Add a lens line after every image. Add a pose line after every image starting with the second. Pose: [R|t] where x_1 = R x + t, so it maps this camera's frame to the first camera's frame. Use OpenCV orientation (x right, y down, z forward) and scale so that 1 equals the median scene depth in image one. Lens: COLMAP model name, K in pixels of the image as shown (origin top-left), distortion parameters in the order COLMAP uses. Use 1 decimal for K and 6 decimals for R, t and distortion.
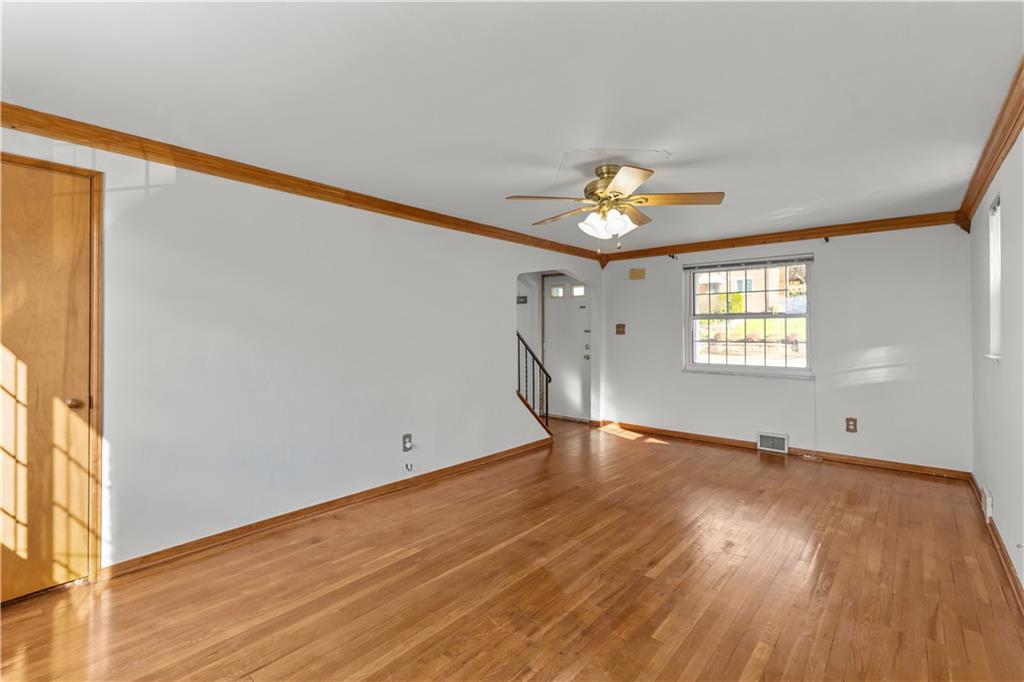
lens RADIAL K [[461.0, 0, 515.3], [0, 461.0, 329.2], [0, 0, 1]] dist [-0.000721, -0.000188]
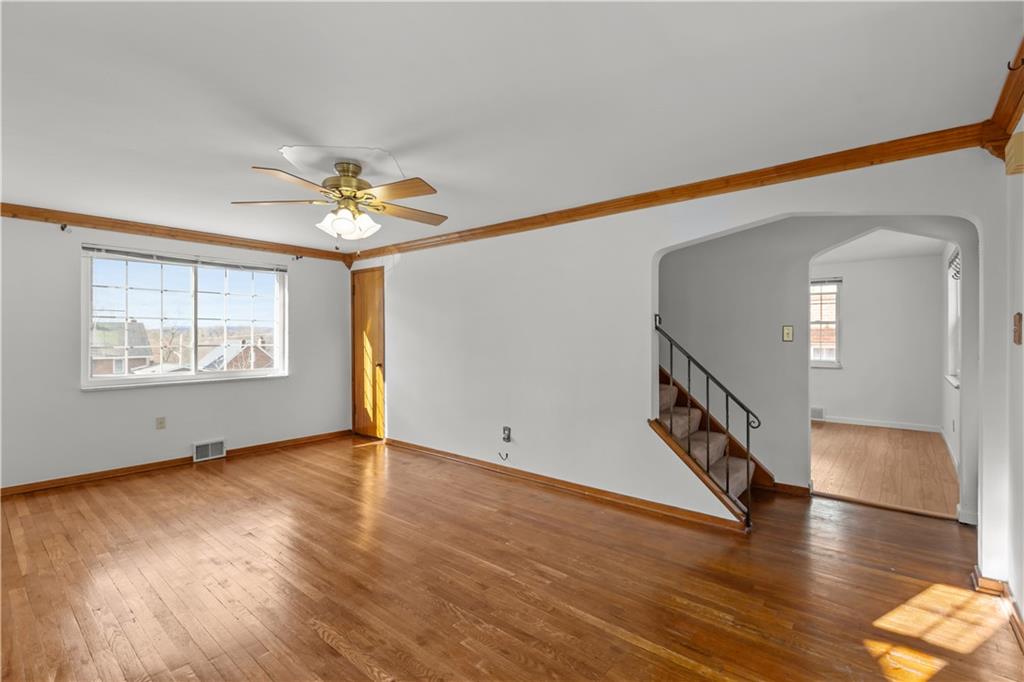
lens RADIAL K [[461.8, 0, 514.1], [0, 461.8, 340.6], [0, 0, 1]] dist [-0.002115, -0.000377]
pose [[0.009286, 0.003551, -0.999951, 0.868430], [-0.002018, 0.999992, 0.003533, 0.015788], [0.999955, 0.001986, 0.009293, 0.993282]]
